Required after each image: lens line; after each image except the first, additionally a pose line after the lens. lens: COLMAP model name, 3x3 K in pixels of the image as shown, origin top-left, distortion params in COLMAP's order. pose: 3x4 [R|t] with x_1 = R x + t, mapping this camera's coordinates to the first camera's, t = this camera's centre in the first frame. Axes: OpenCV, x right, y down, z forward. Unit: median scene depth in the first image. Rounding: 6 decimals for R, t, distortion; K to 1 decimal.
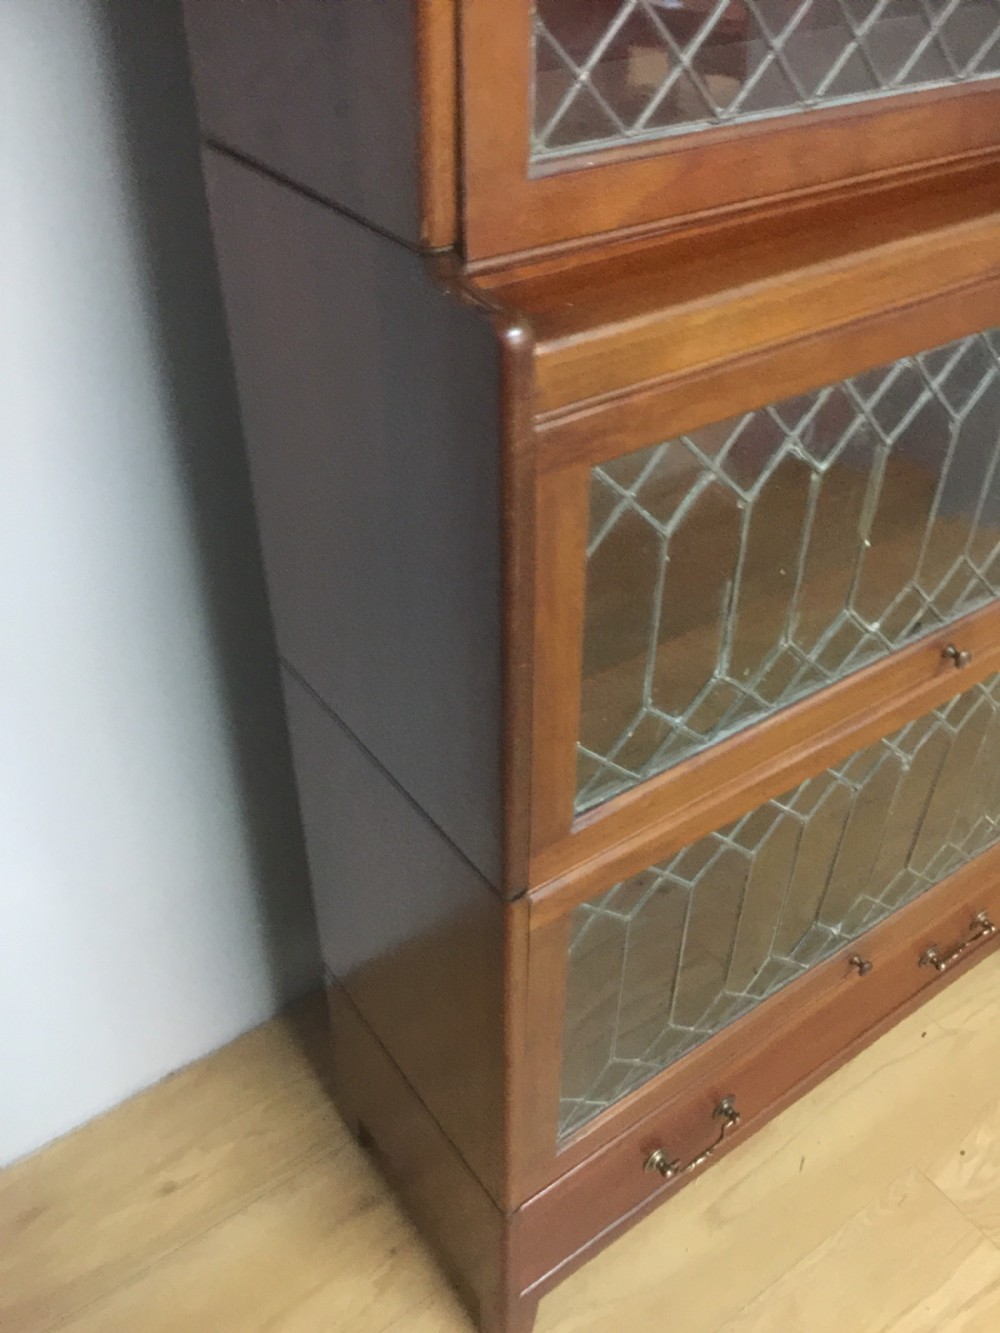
lens RADIAL K [[1139.9, 0, 514.7], [0, 1139.9, 640.8], [0, 0, 1]] dist [0.080247, -0.104217]
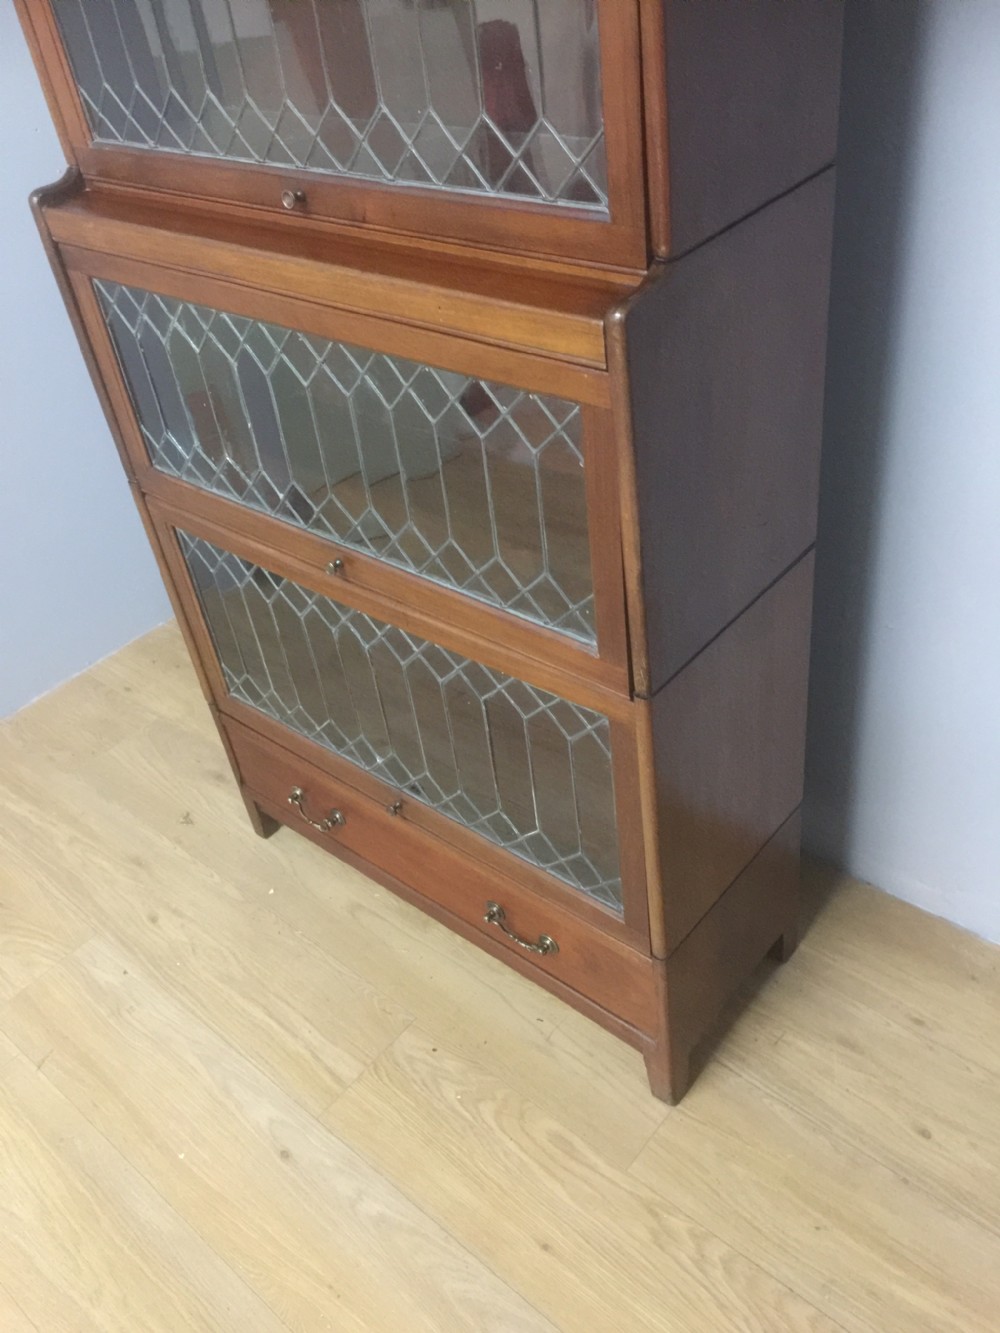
lens RADIAL K [[1139.9, 0, 500.7], [0, 1139.9, 661.4], [0, 0, 1]] dist [0.080247, -0.104217]
pose [[0.226959, 0.557684, -0.798422, 1.773878], [-0.485571, 0.775449, 0.403609, -0.620792], [0.844222, 0.296088, 0.446790, 0.611204]]
